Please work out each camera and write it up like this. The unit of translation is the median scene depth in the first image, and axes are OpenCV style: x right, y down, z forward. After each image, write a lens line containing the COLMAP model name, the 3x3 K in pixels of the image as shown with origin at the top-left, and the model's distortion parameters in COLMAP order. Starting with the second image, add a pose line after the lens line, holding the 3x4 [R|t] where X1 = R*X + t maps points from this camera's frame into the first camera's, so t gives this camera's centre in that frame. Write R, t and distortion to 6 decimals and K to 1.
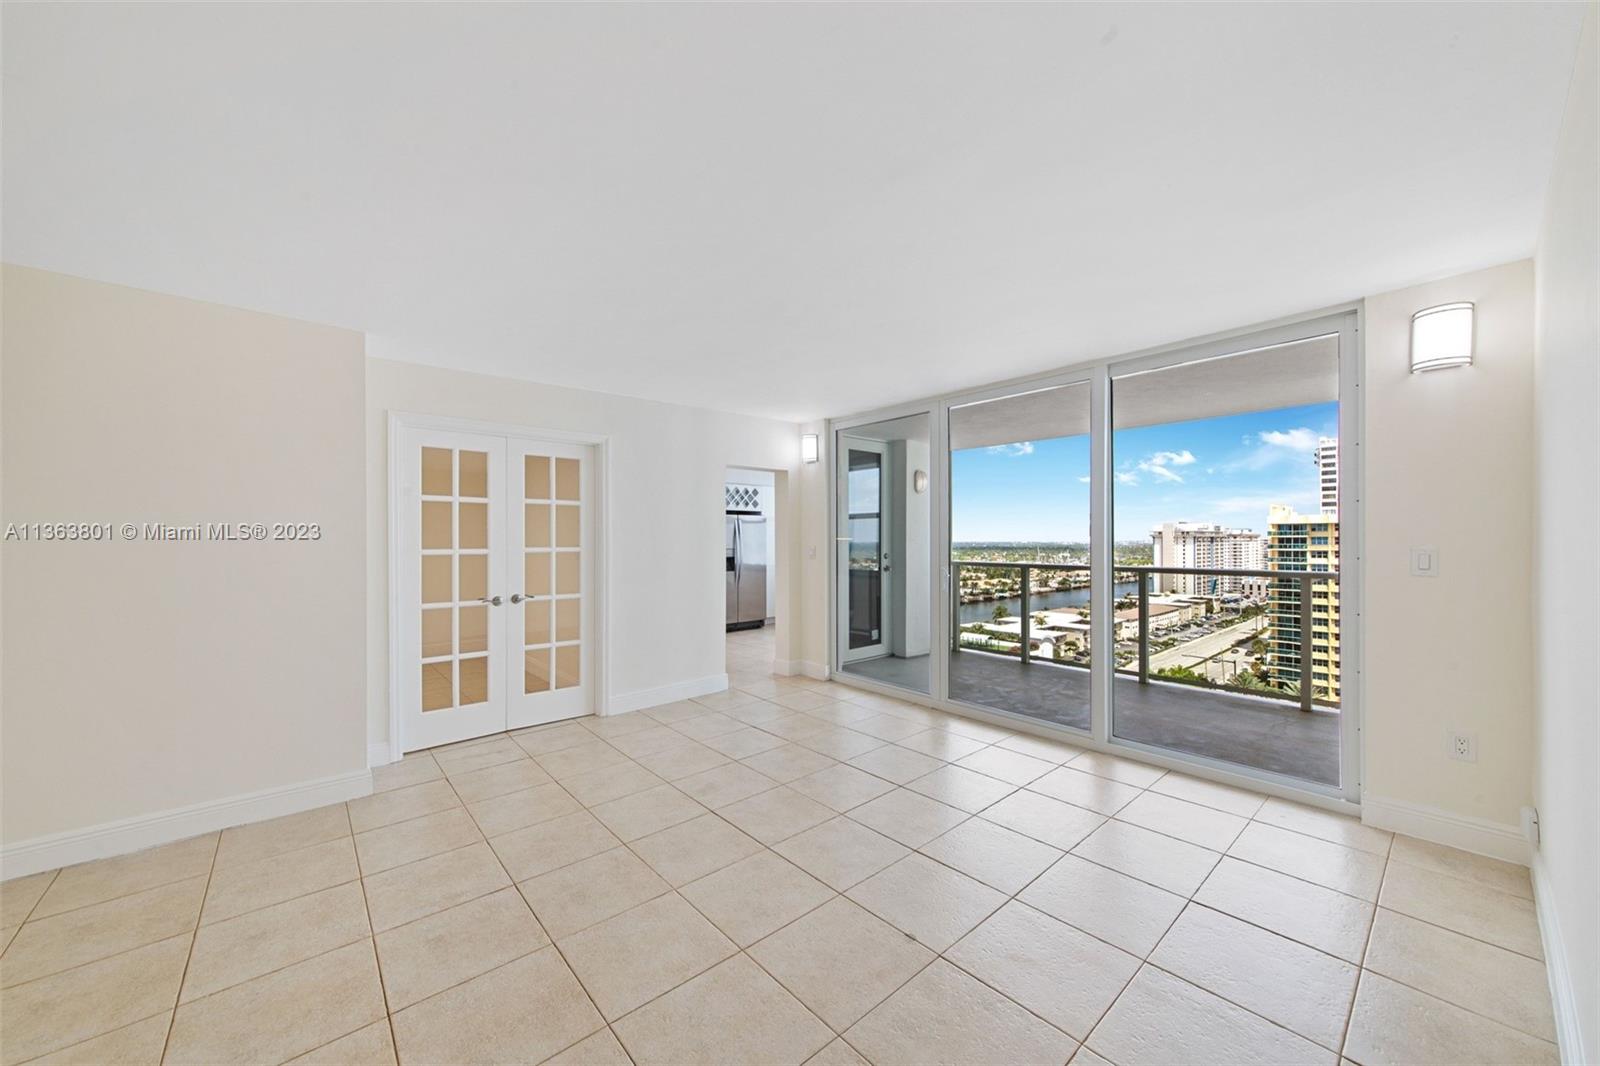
lens RADIAL K [[582.2, 0, 808.7], [0, 582.2, 546.1], [0, 0, 1]] dist [0.005239, 0.001450]
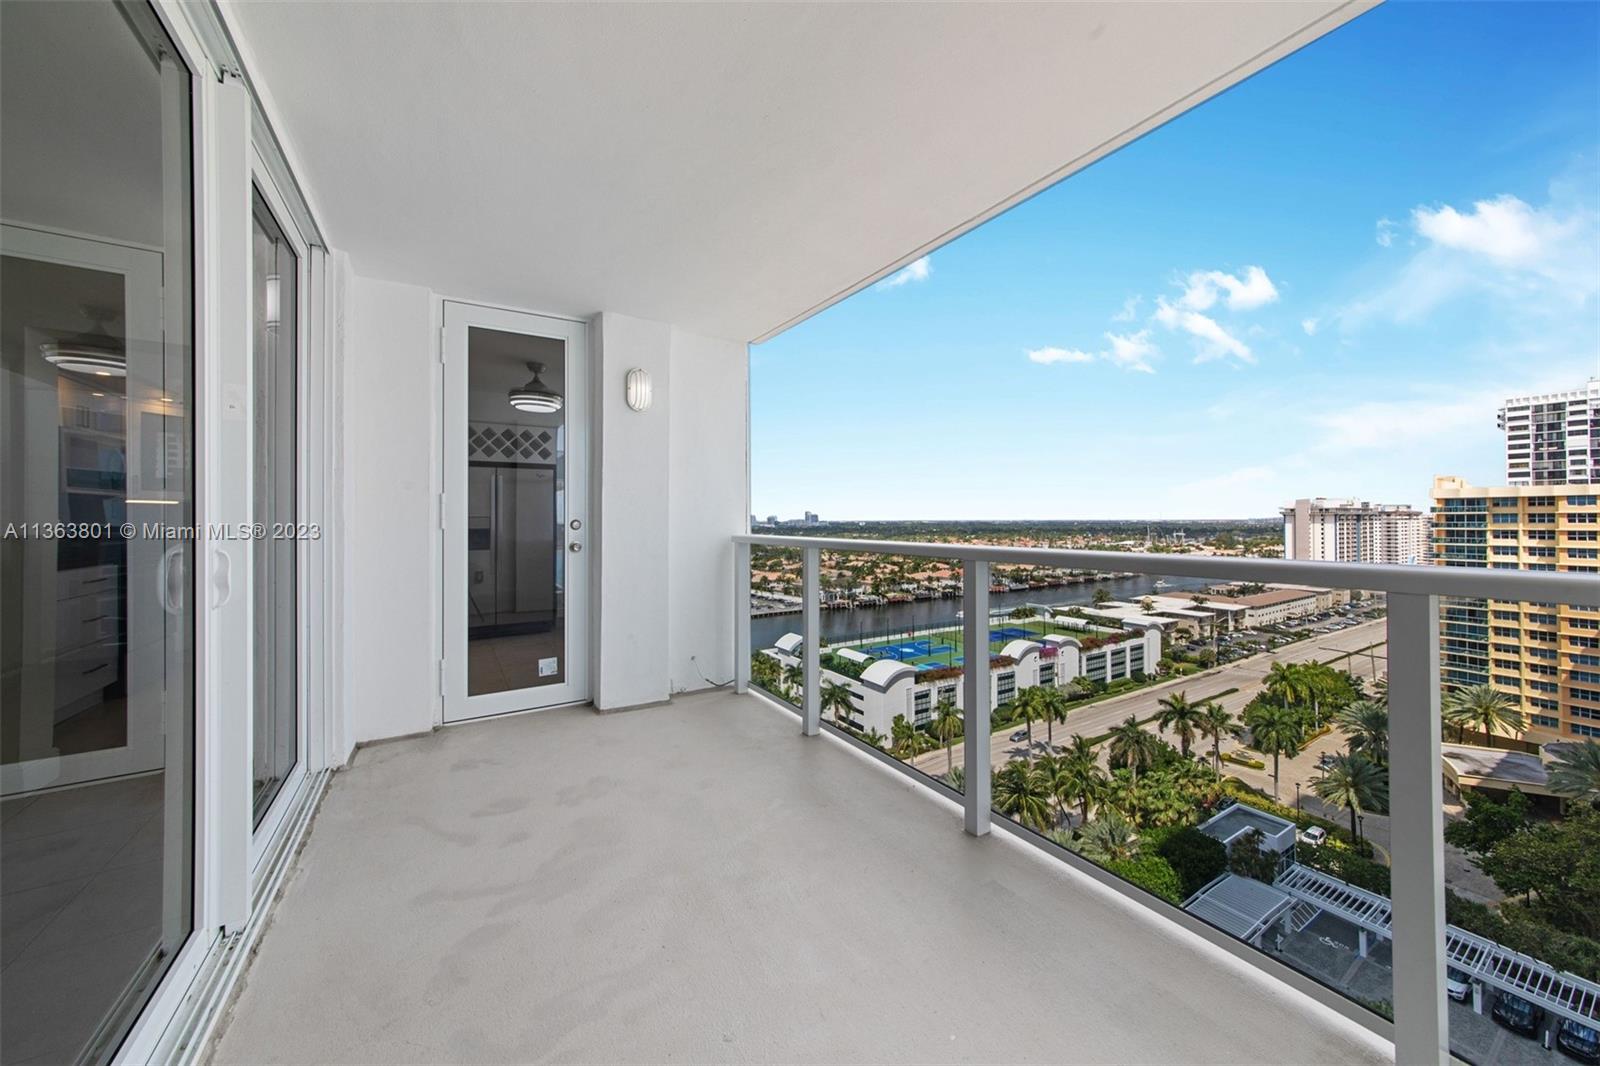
lens RADIAL K [[582.2, 0, 811.9], [0, 582.2, 531.0], [0, 0, 1]] dist [0.005239, 0.001450]
pose [[0.989216, 0.002467, -0.146443, 0.272444], [-0.000777, 0.999932, 0.011599, 0.001611], [0.146462, -0.011360, 0.989151, 0.437940]]
